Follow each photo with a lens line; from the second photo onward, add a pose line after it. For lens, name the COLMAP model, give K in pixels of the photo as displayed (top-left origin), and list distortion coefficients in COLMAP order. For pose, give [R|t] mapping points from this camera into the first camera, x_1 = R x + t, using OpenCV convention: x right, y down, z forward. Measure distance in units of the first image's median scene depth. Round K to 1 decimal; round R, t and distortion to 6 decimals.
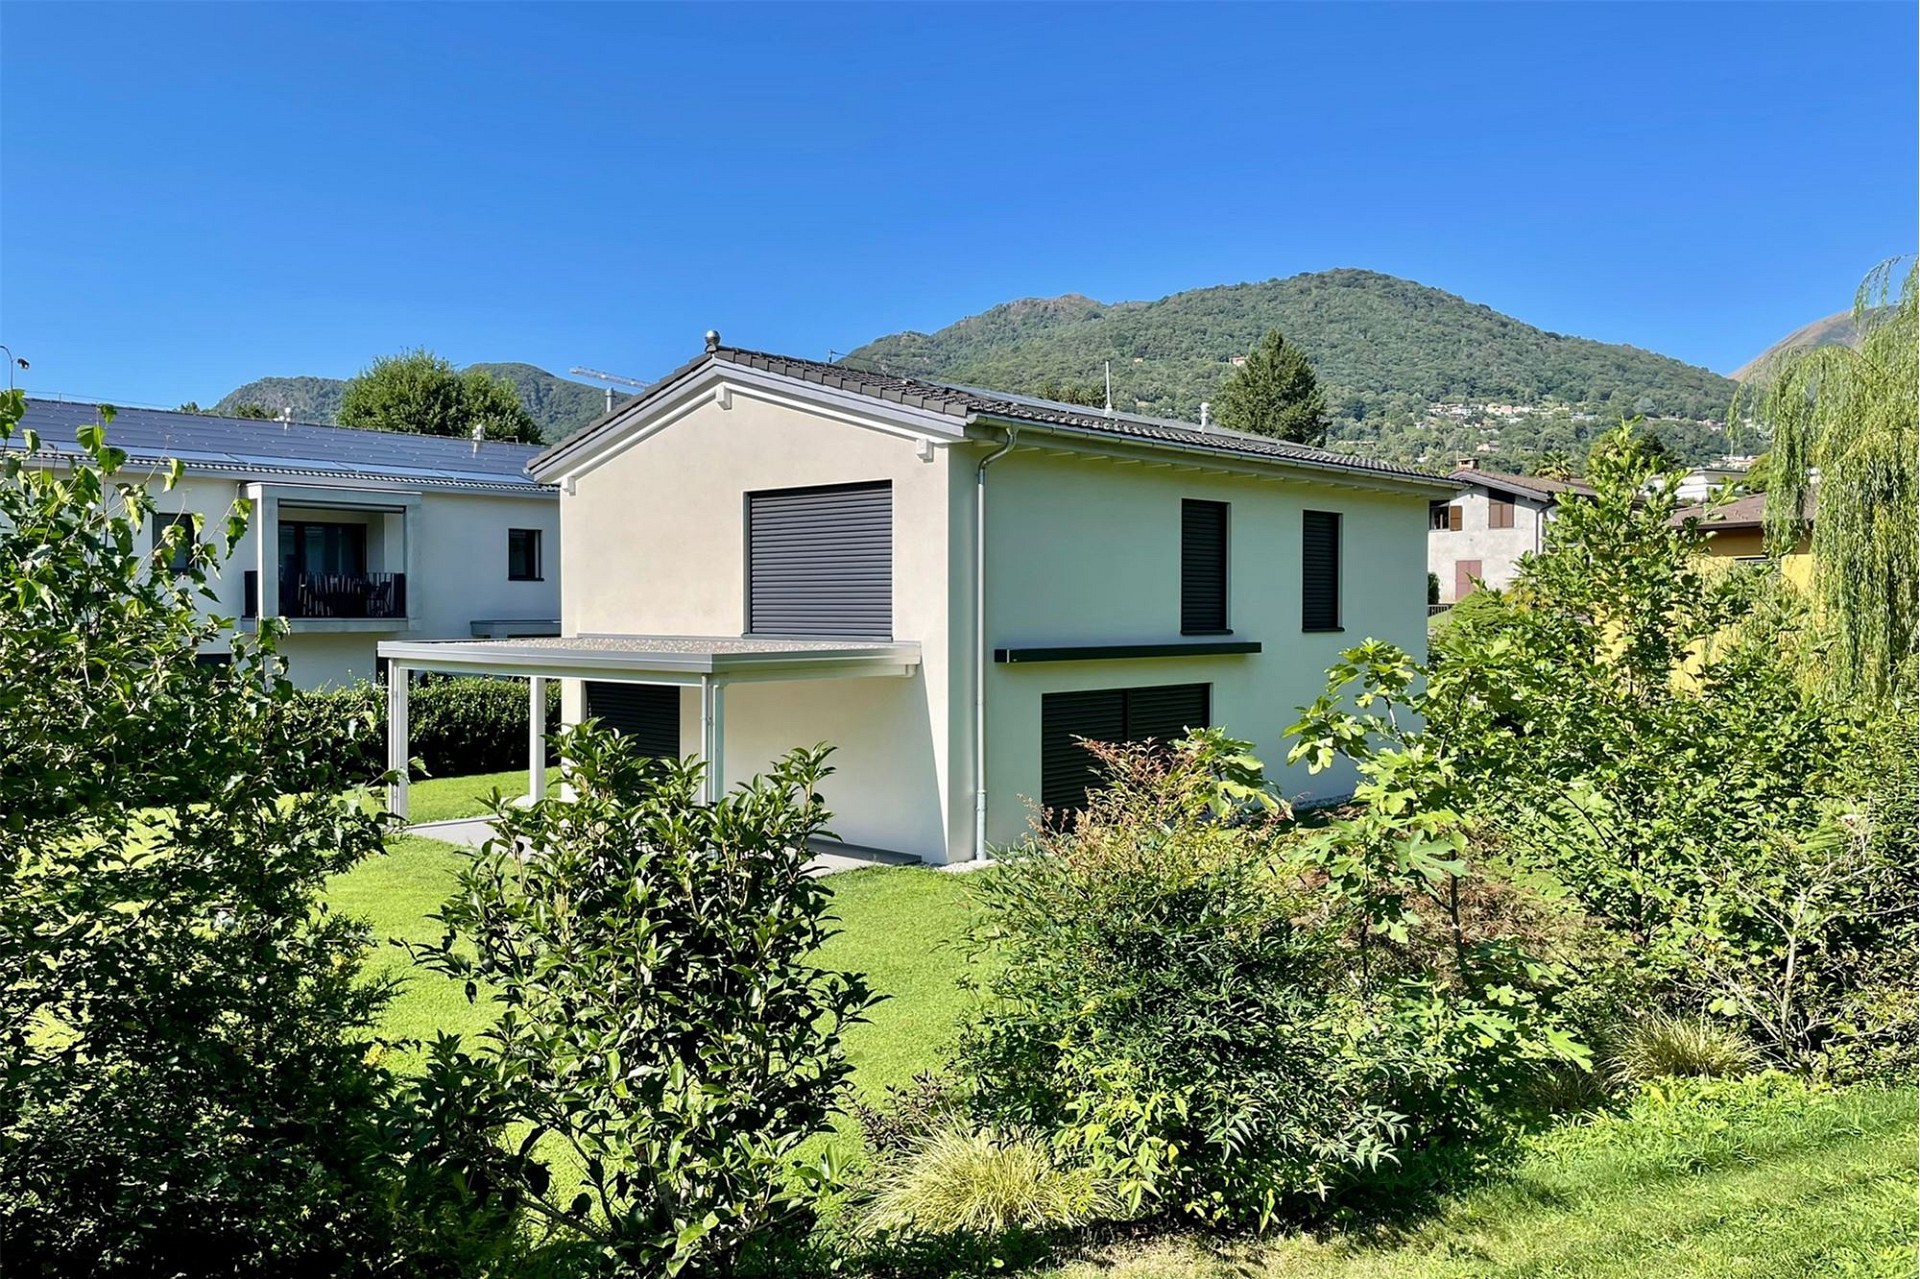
lens RADIAL K [[1463.8, 0, 960.0], [0, 1463.8, 639.5], [0, 0, 1]] dist [0.042078, 0.000143]
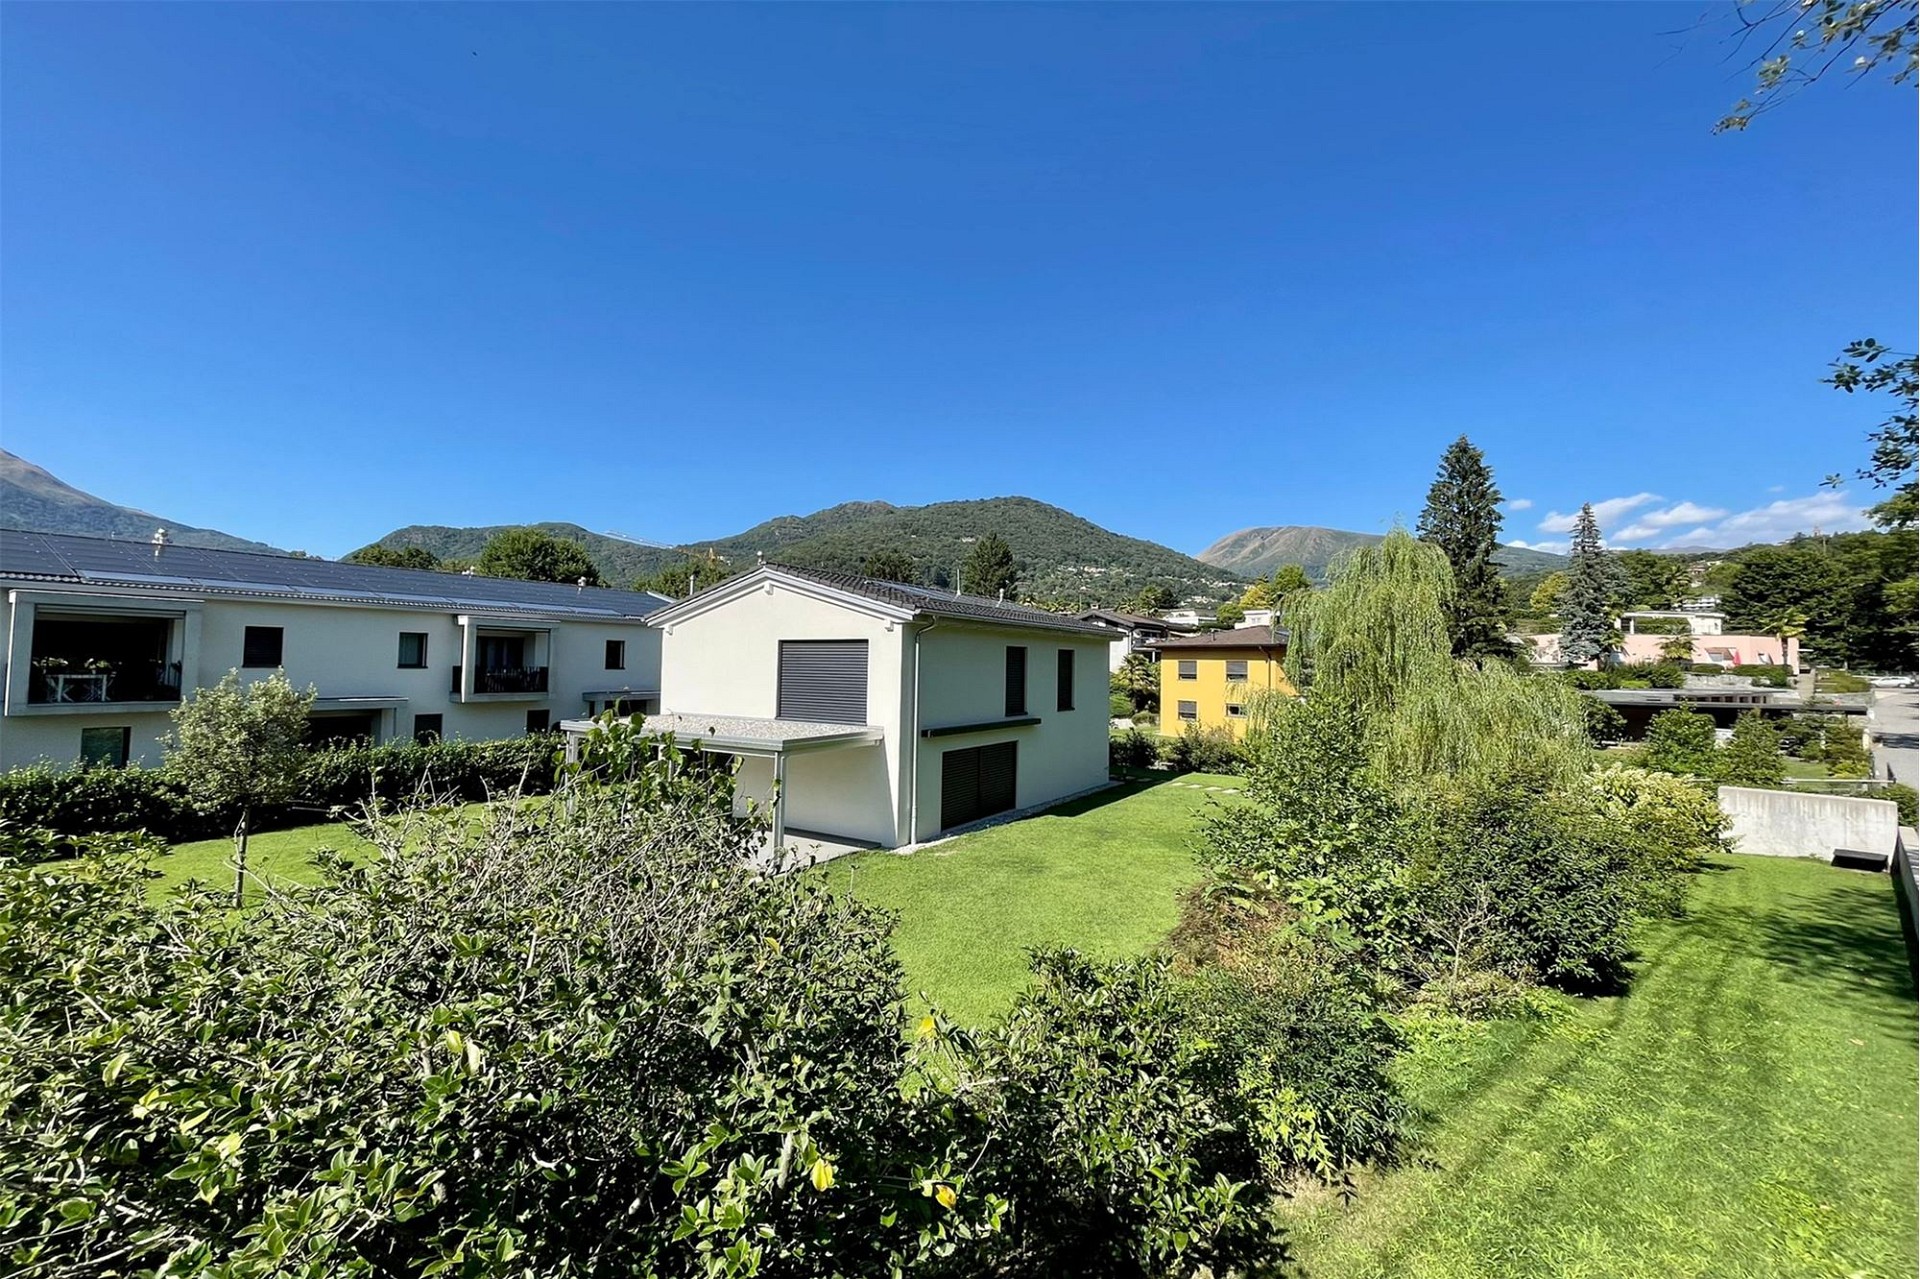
lens RADIAL K [[774.7, 0, 960.0], [0, 774.7, 639.5], [0, 0, 1]] dist [0.000116, -0.000015]
pose [[0.982050, 0.021512, 0.187391, -0.096841], [-0.011785, 0.998532, -0.052870, -0.047932], [-0.188253, 0.049713, 0.980862, 0.005384]]
